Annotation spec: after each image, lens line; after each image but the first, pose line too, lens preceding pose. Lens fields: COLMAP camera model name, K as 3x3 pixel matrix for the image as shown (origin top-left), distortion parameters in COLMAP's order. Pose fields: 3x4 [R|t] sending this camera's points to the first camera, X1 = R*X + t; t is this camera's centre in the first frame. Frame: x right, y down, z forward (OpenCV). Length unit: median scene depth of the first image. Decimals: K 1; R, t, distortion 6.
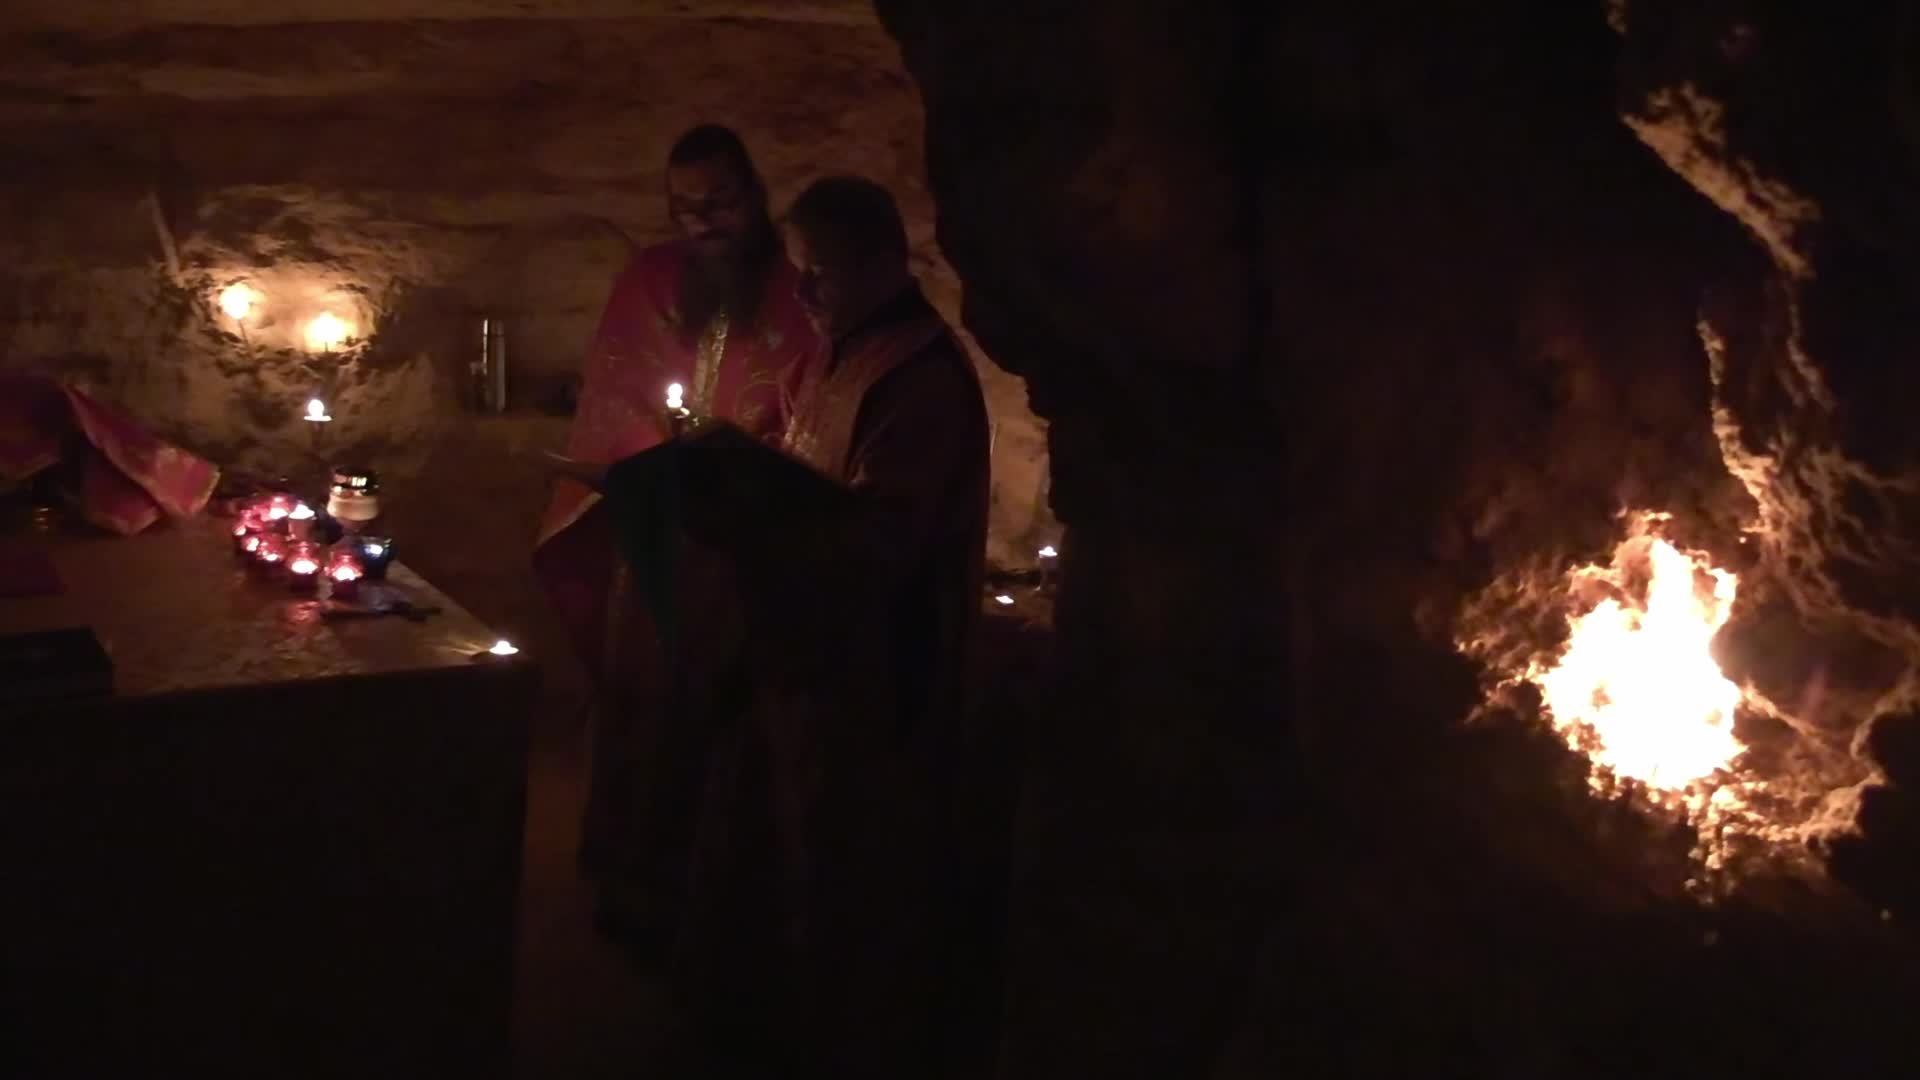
lens RADIAL K [[1561.1, 0, 960.0], [0, 1561.1, 540.0], [0, 0, 1]] dist [-0.059005, 0.006801]
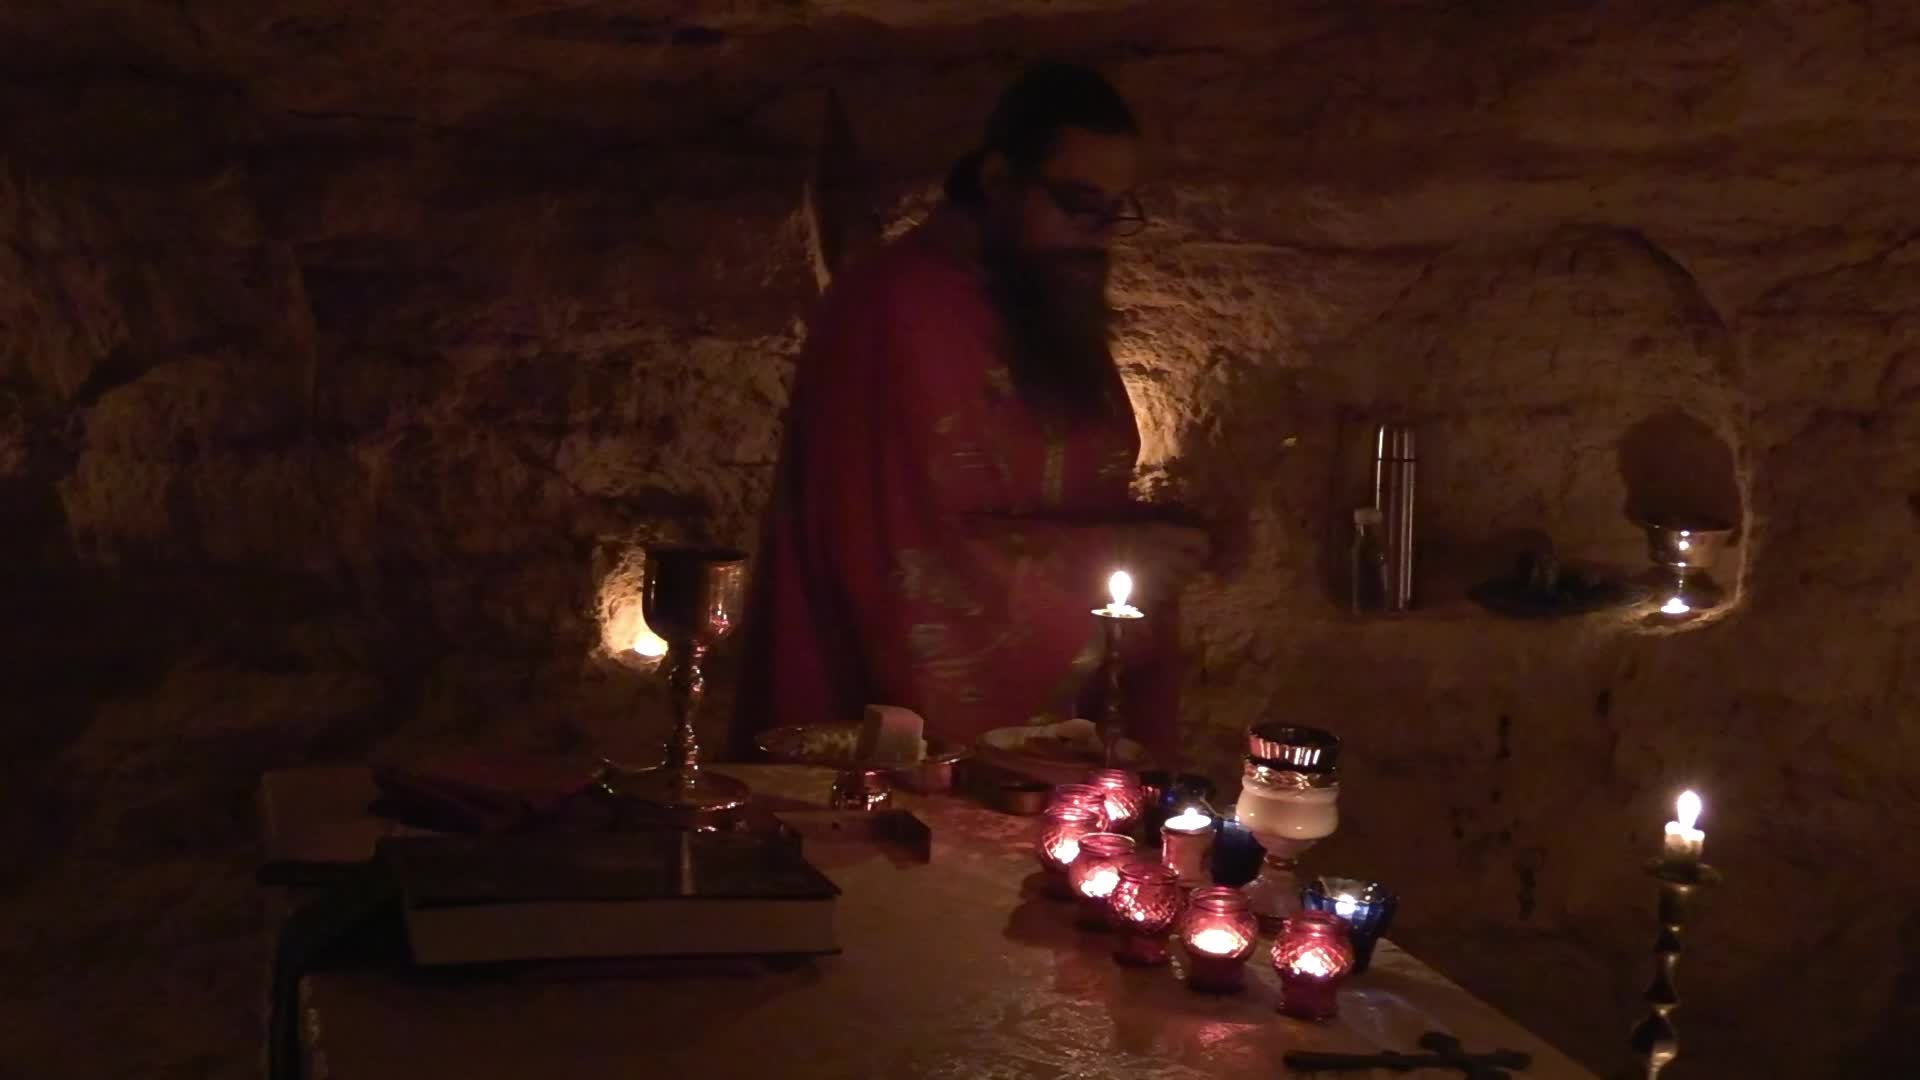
lens RADIAL K [[2655.0, 0, 958.1], [0, 2655.0, 507.8], [0, 0, 1]] dist [-0.007611, -0.001690]
pose [[0.937393, 0.000191, -0.348275, -0.135436], [-0.041175, 0.993047, -0.110280, -0.012699], [0.345832, 0.117716, 0.930883, 0.133043]]
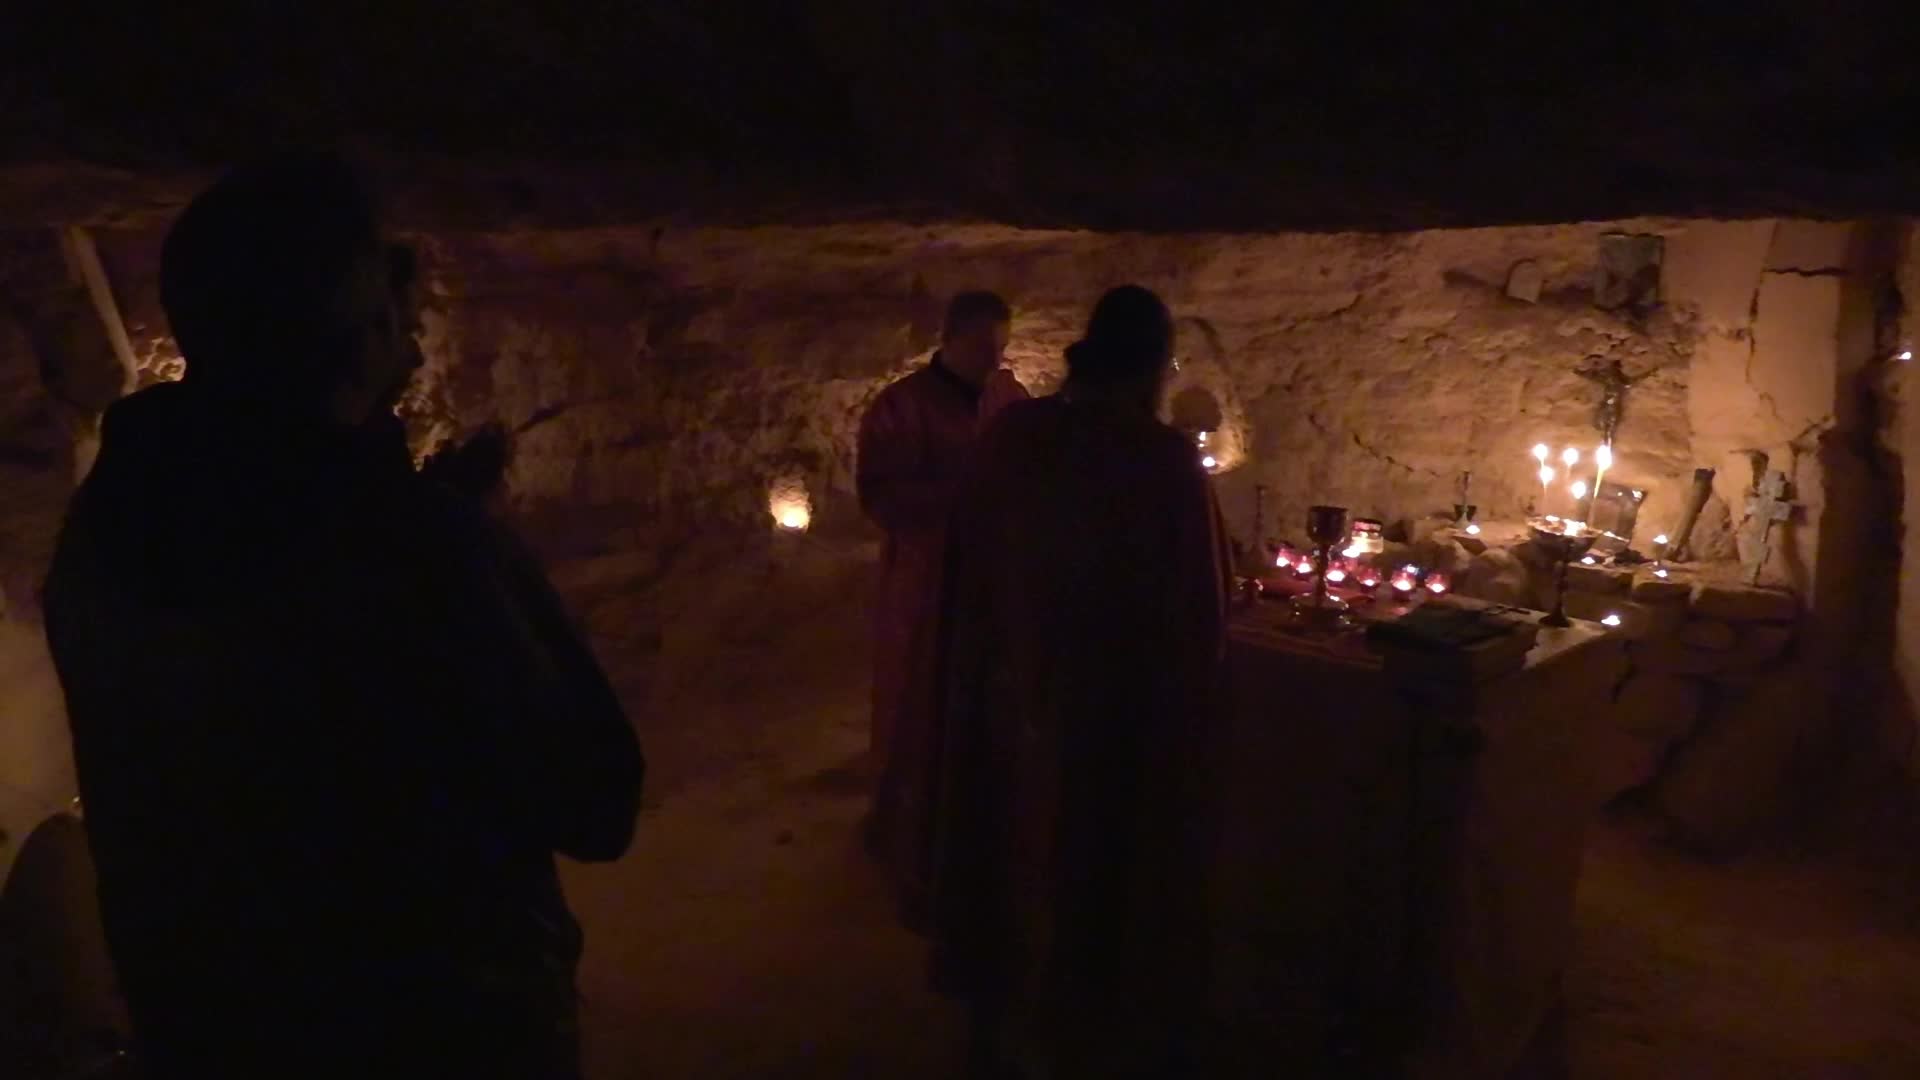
lens RADIAL K [[1561.1, 0, 960.0], [0, 1561.1, 540.0], [0, 0, 1]] dist [-0.059005, 0.006801]
pose [[0.982290, -0.084636, 0.167161, -0.673360], [0.085963, 0.996298, -0.000701, -0.038258], [-0.166482, 0.015058, 0.985929, -0.257984]]
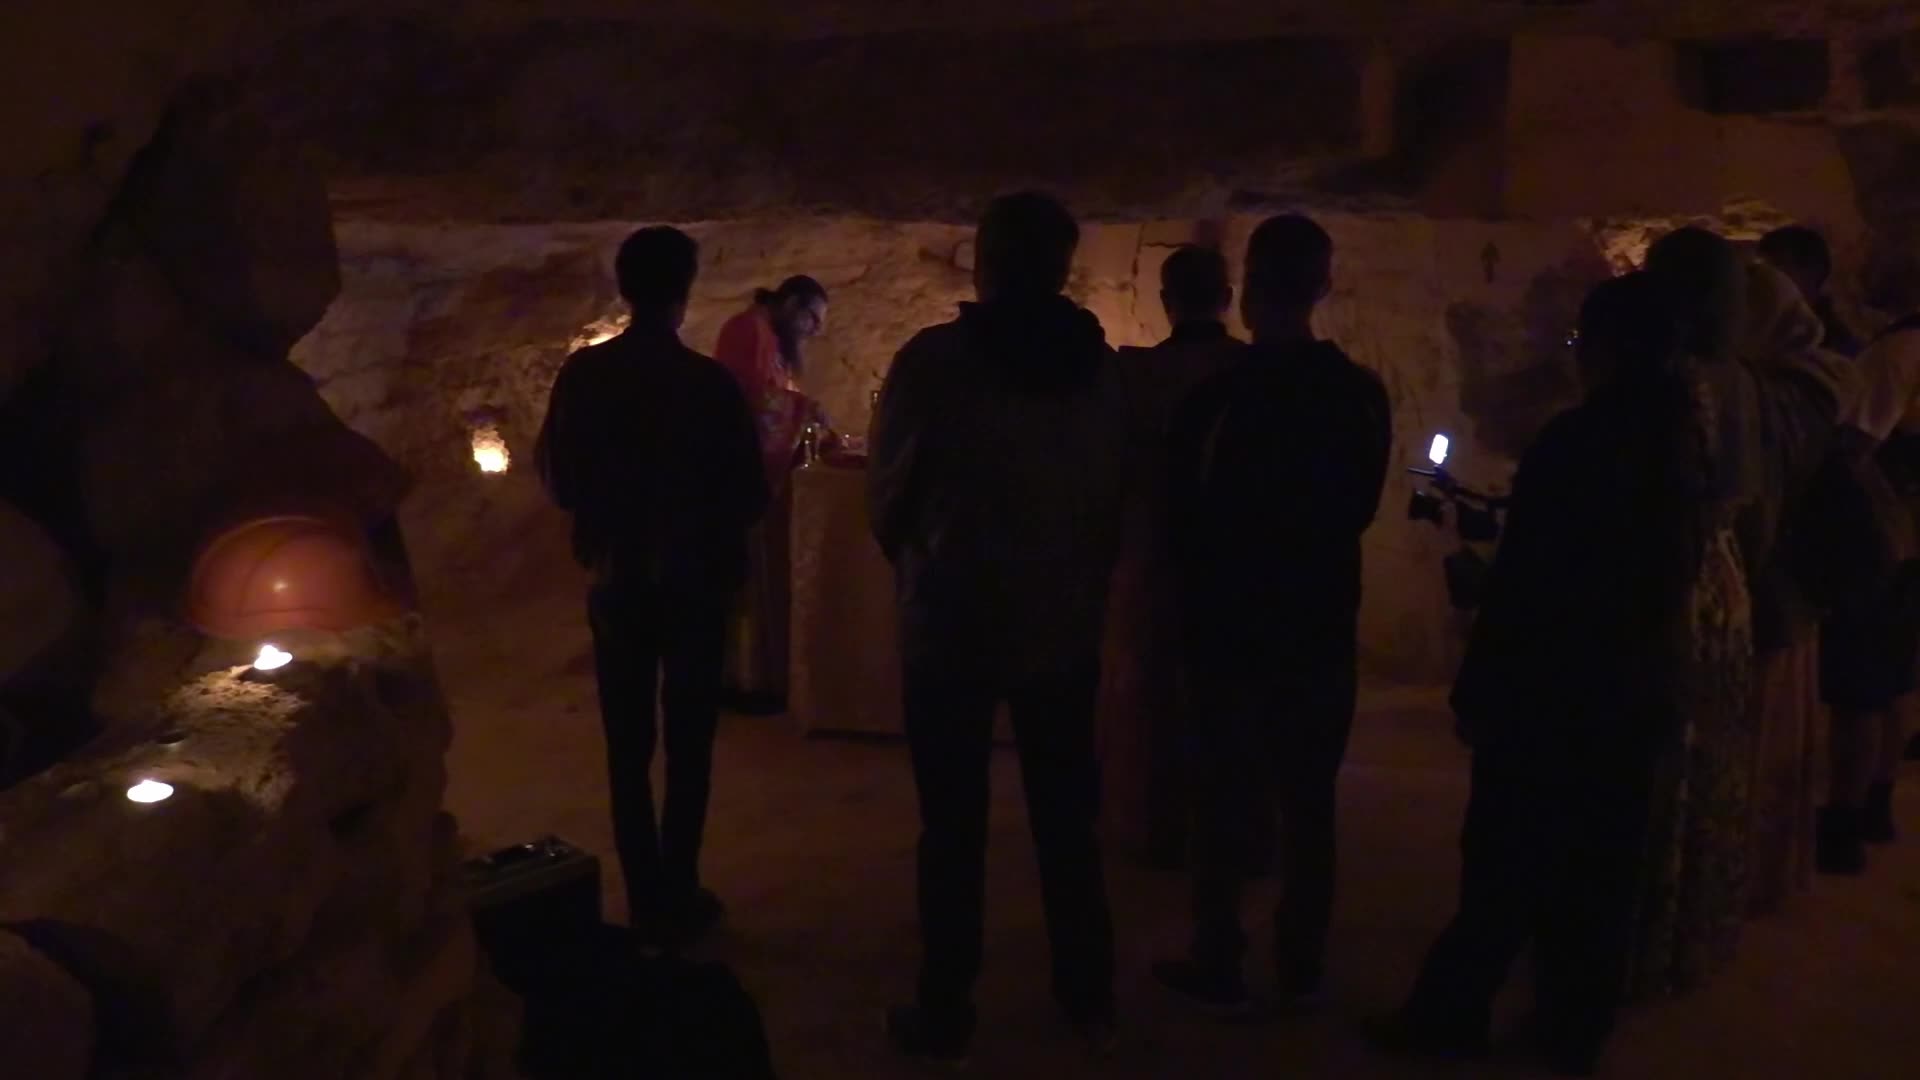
lens RADIAL K [[1561.1, 0, 960.0], [0, 1561.1, 540.0], [0, 0, 1]] dist [-0.059005, 0.006801]
pose [[0.717059, -0.188126, 0.671145, -1.300379], [0.179251, 0.980274, 0.083263, -0.039200], [-0.673569, 0.060599, 0.736636, -0.402462]]
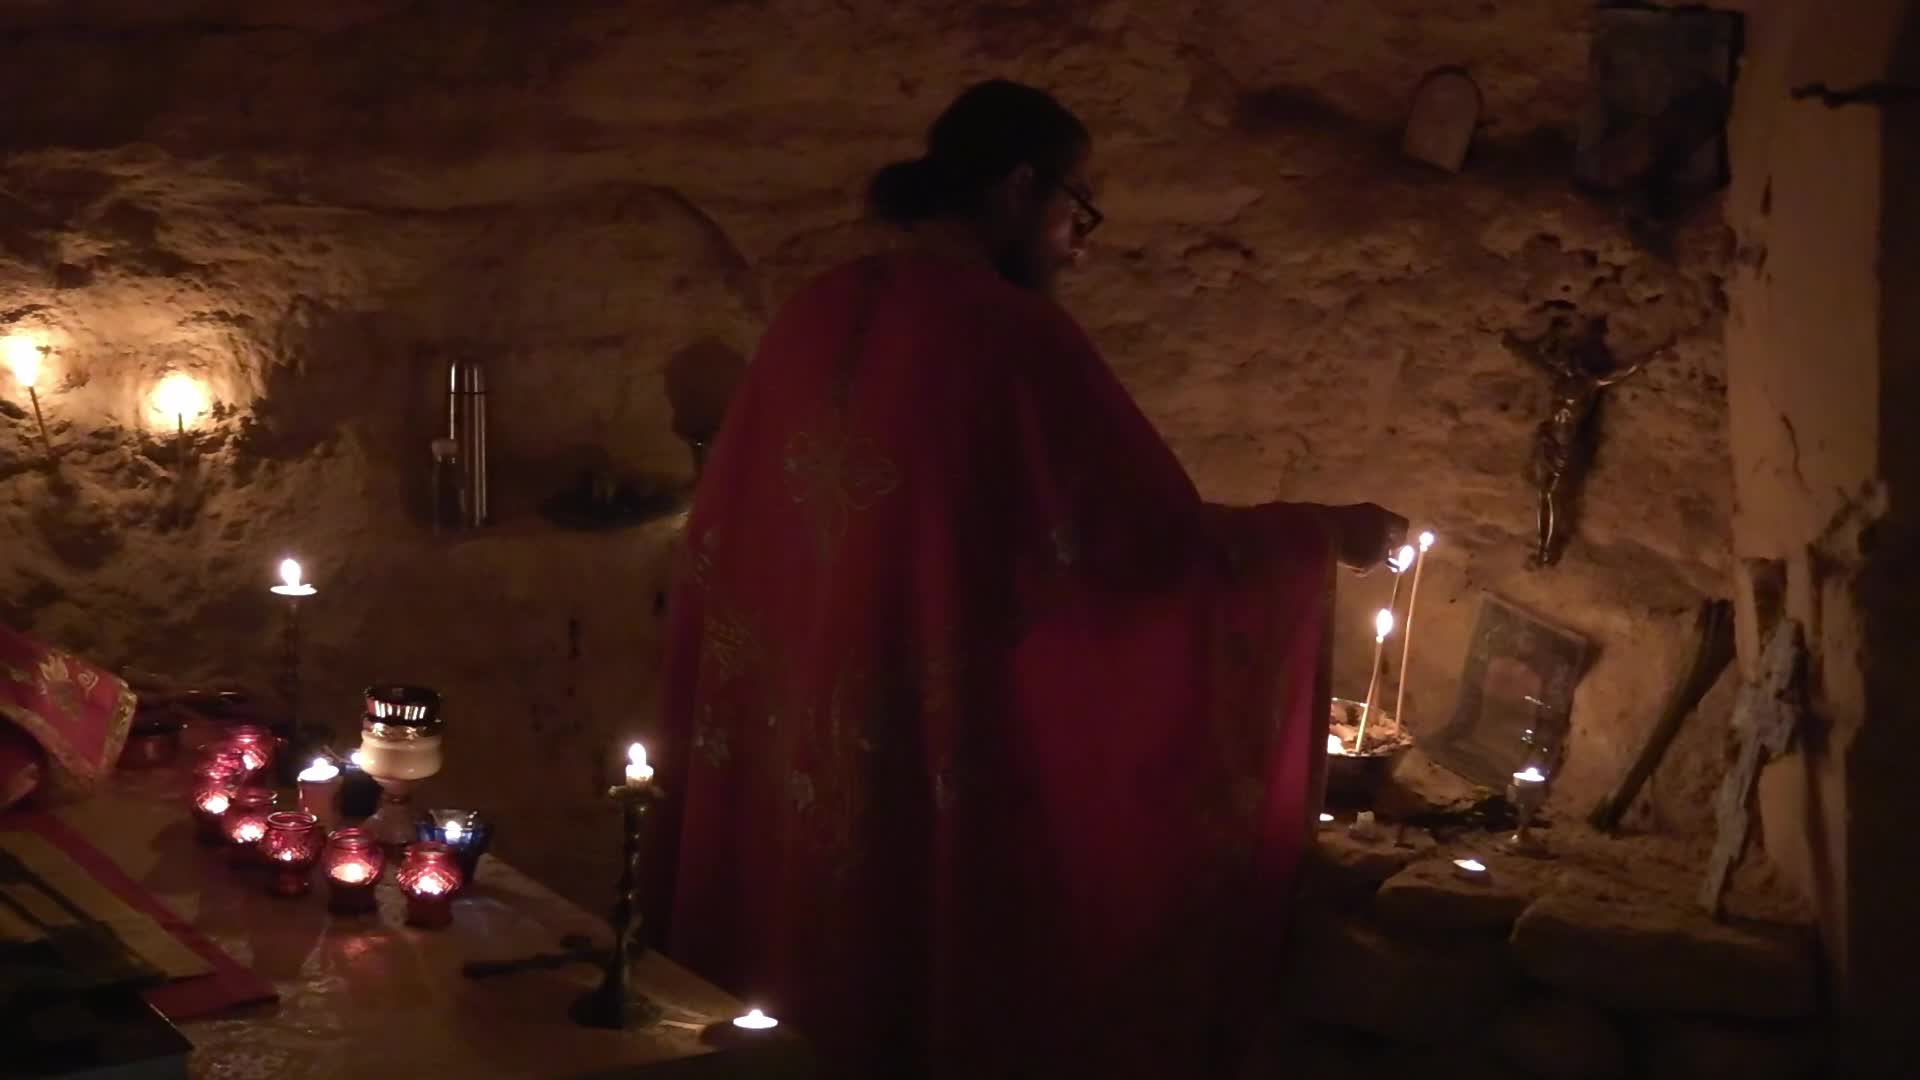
lens RADIAL K [[2843.7, 0, 959.5], [0, 2843.7, 514.6], [0, 0, 1]] dist [0.014971, 0.070038]
pose [[0.999438, -0.027704, -0.018890, -0.105905], [0.026922, 0.998817, -0.040486, -0.041460], [0.019989, 0.039954, 0.999002, -0.043942]]
